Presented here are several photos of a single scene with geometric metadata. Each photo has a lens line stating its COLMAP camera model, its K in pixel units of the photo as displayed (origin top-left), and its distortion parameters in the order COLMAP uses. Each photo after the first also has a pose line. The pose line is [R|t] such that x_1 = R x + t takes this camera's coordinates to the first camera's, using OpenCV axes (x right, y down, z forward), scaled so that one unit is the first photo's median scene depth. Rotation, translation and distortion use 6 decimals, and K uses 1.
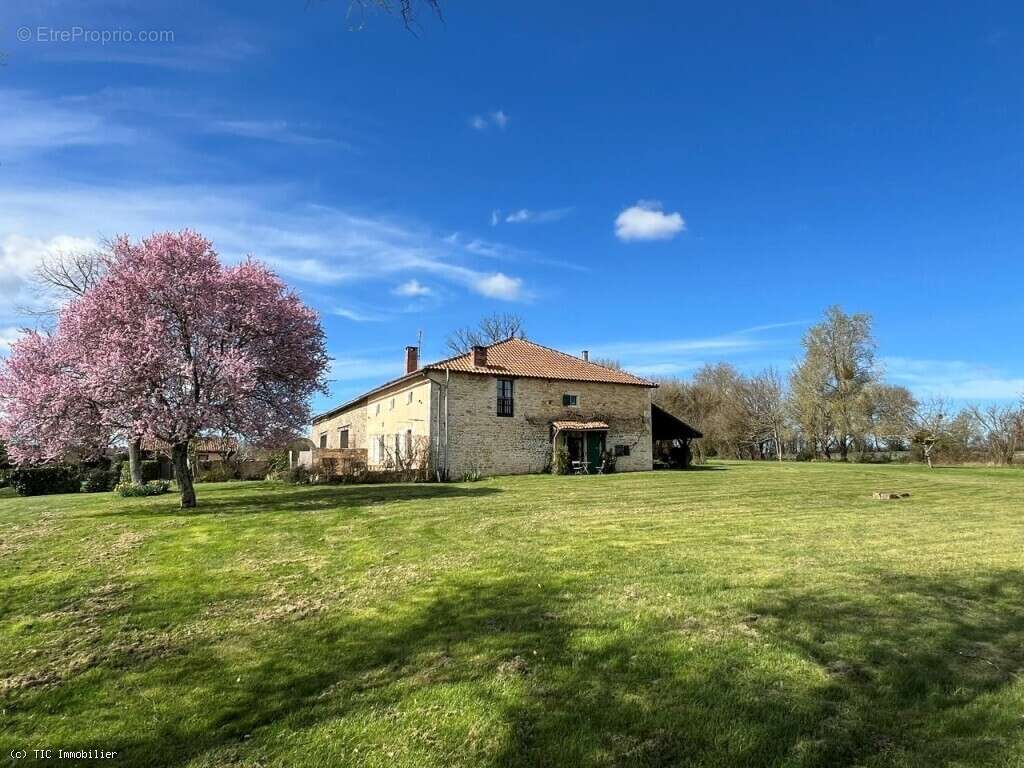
lens RADIAL K [[665.5, 0, 512.0], [0, 665.5, 384.0], [0, 0, 1]] dist [0.003698, -0.002881]
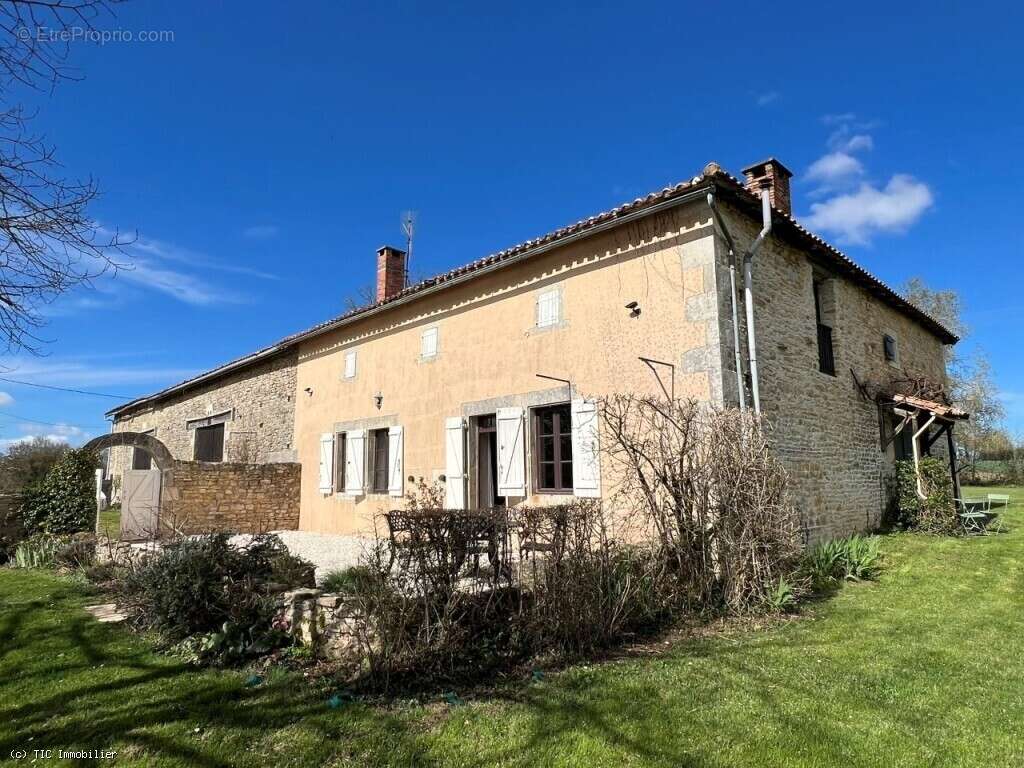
lens RADIAL K [[665.5, 0, 512.0], [0, 665.5, 384.0], [0, 0, 1]] dist [0.003698, -0.002881]
pose [[0.957427, 0.039671, 0.285935, -0.222282], [-0.032229, 0.999009, -0.030687, 0.058006], [-0.286870, 0.020166, 0.957757, 0.581394]]
